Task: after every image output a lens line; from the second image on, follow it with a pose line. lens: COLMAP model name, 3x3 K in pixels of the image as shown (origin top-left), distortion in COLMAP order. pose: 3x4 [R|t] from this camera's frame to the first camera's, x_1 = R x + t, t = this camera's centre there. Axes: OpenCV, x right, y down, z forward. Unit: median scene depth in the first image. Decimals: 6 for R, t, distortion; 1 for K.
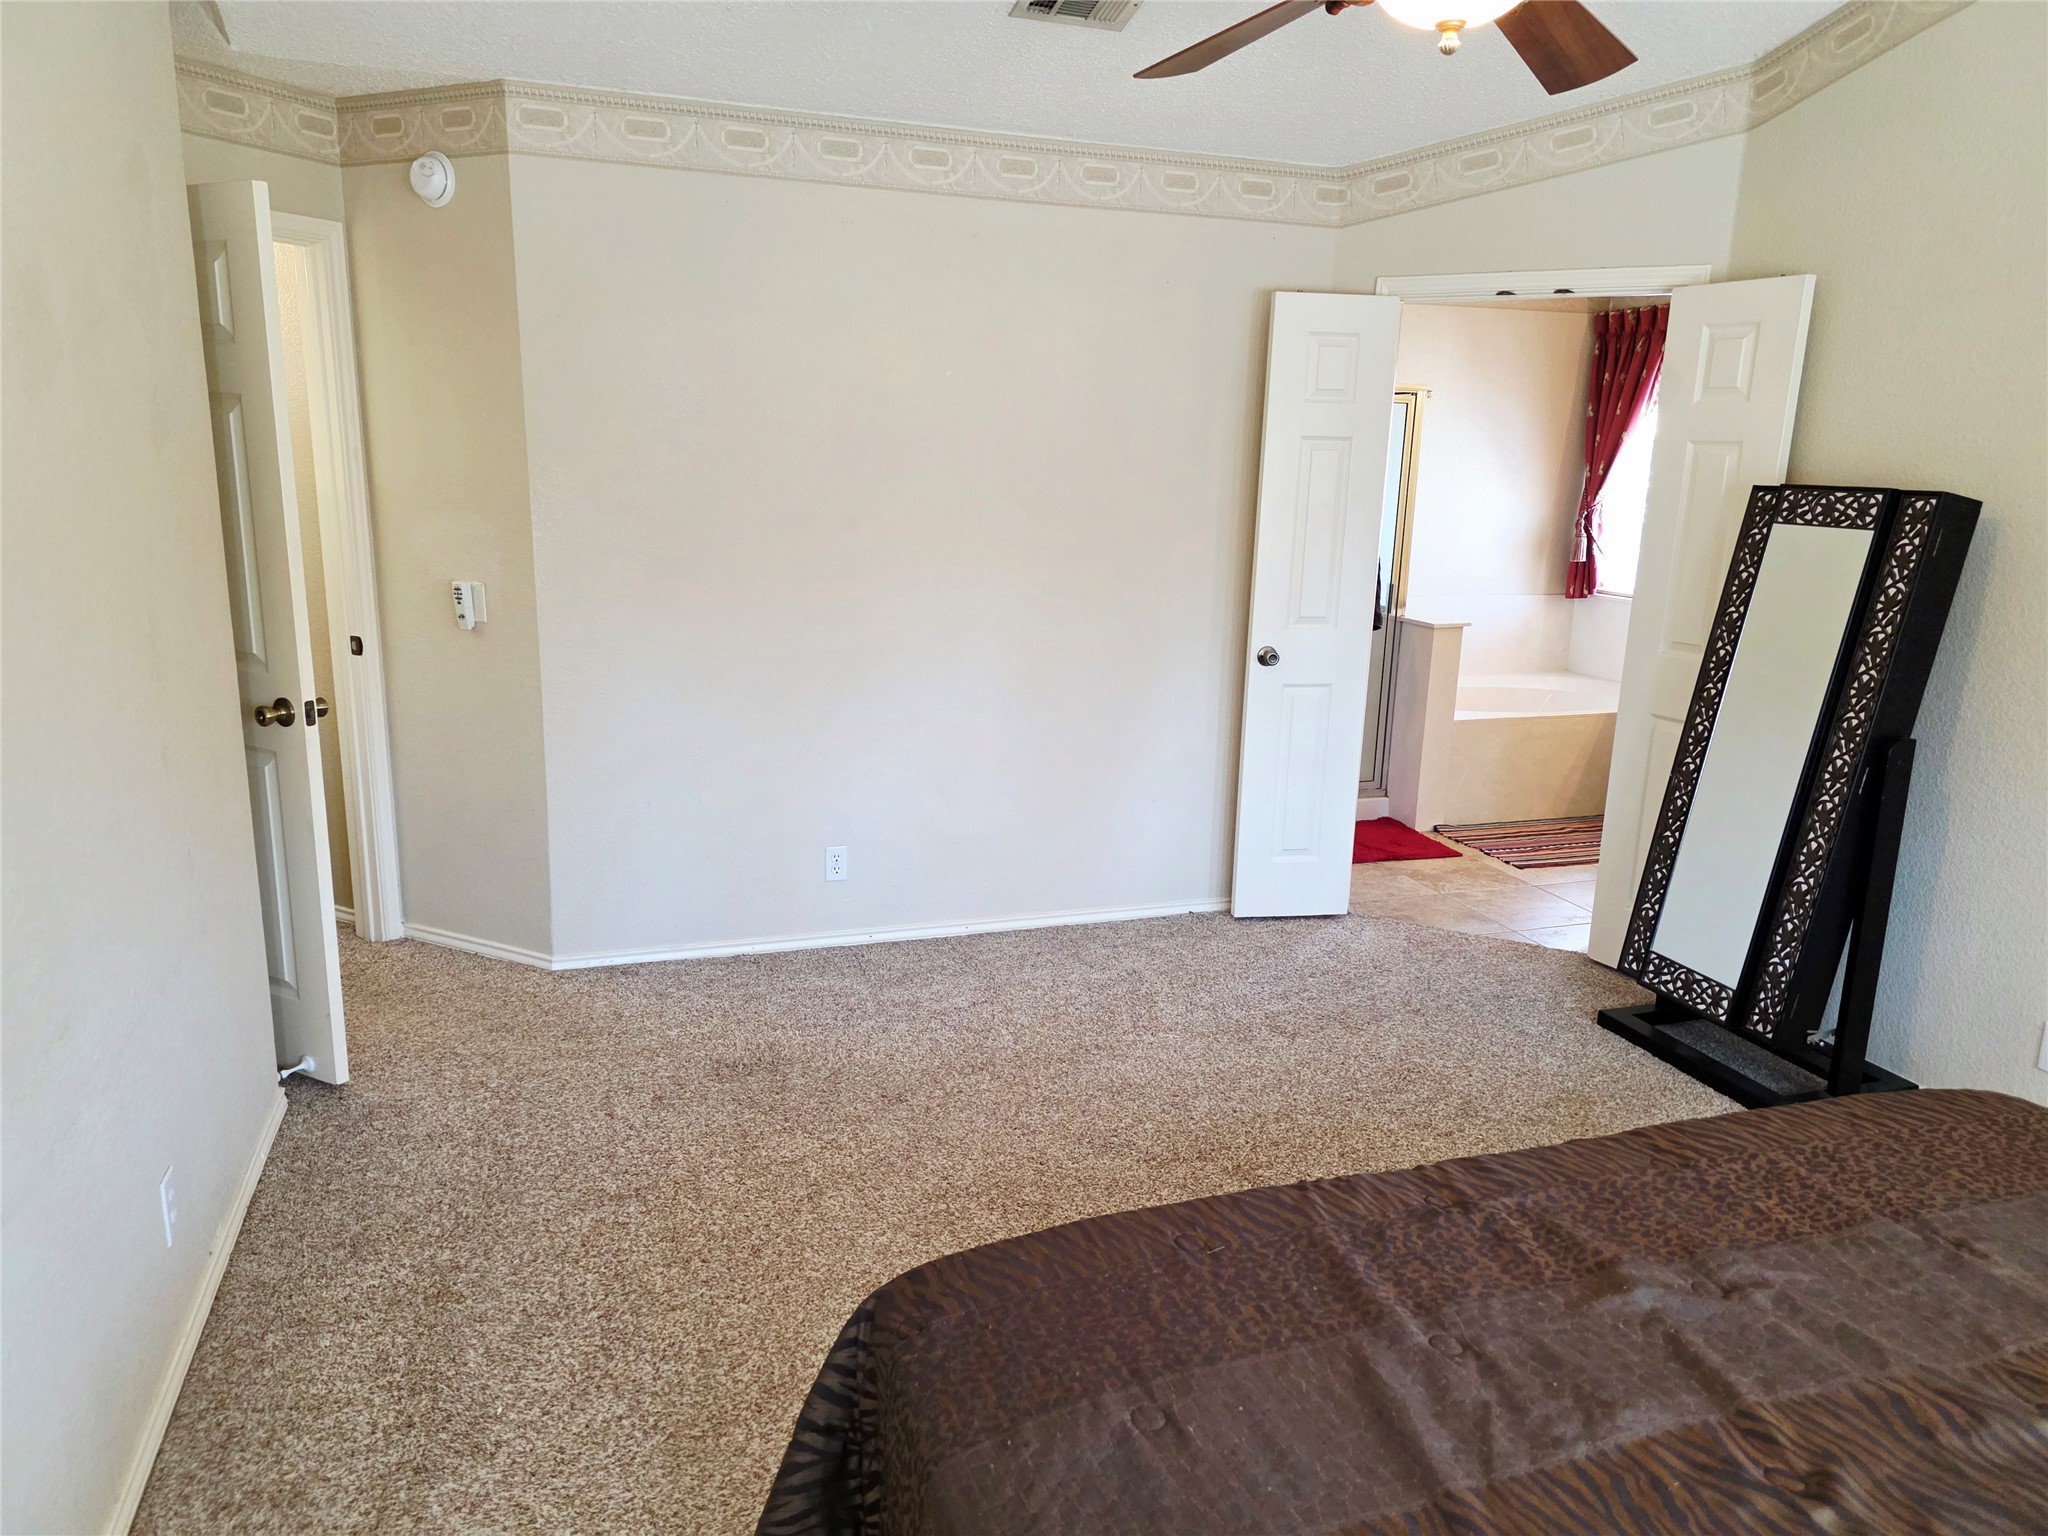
lens RADIAL K [[1373.8, 0, 1024.0], [0, 1373.8, 768.0], [0, 0, 1]] dist [0.073740, -0.059236]
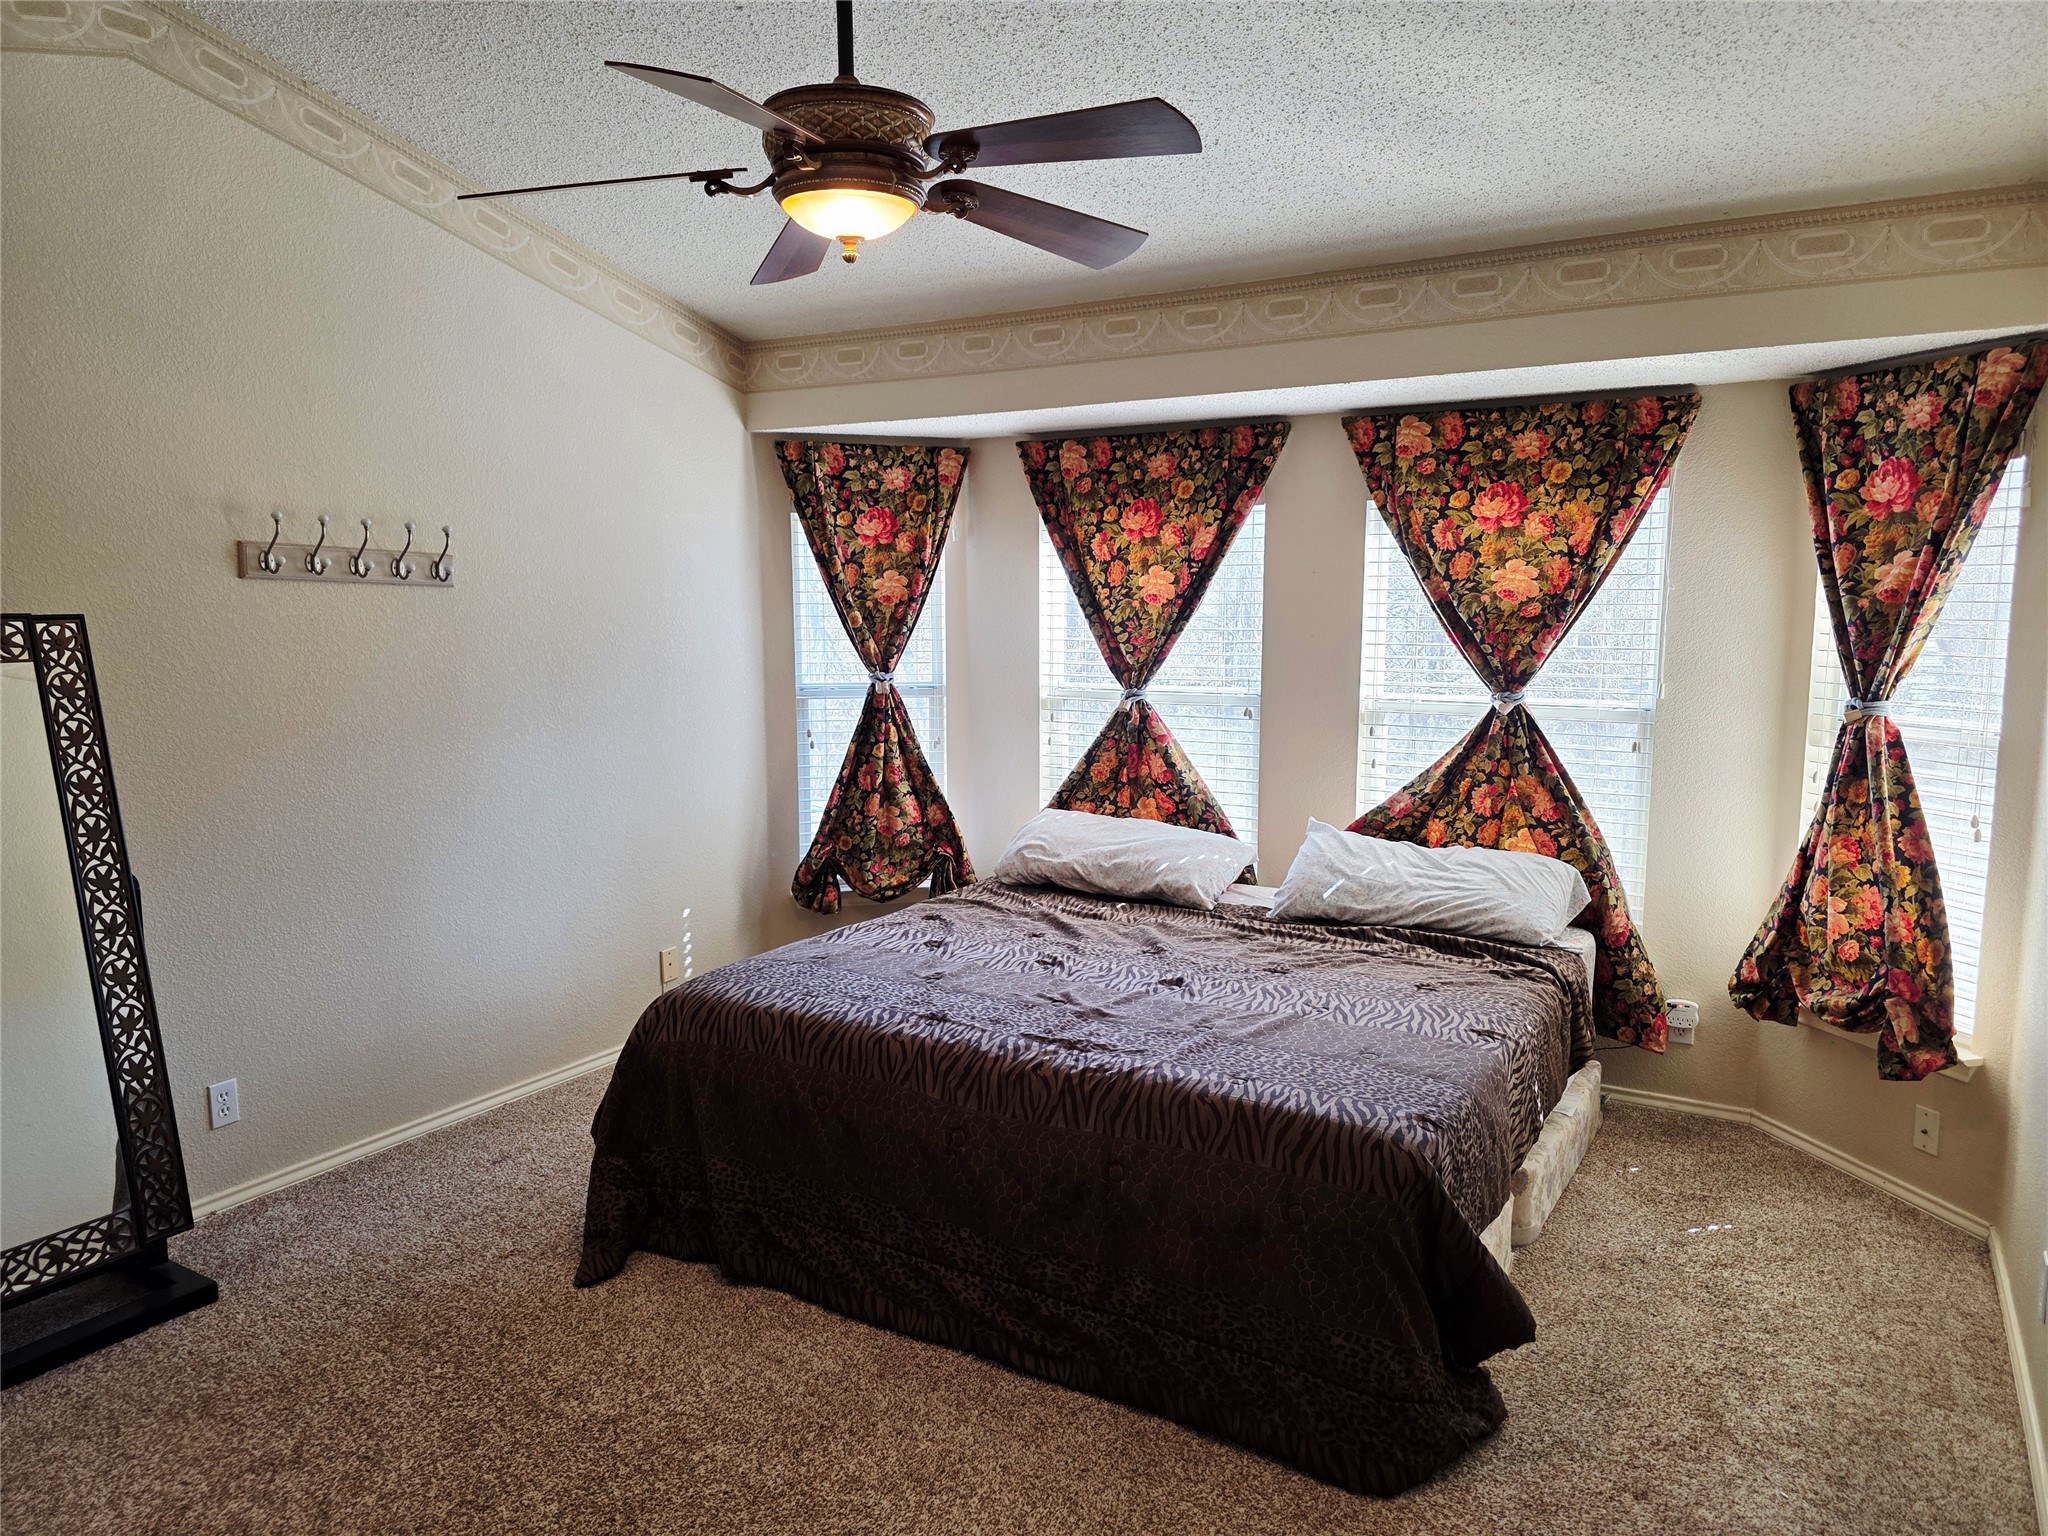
lens RADIAL K [[1373.8, 0, 1024.0], [0, 1373.8, 768.0], [0, 0, 1]] dist [0.073740, -0.059236]
pose [[-0.646191, -0.120394, 0.753620, -0.425645], [0.158472, 0.944787, 0.286815, -0.238322], [-0.746542, 0.304765, -0.591434, 0.985017]]
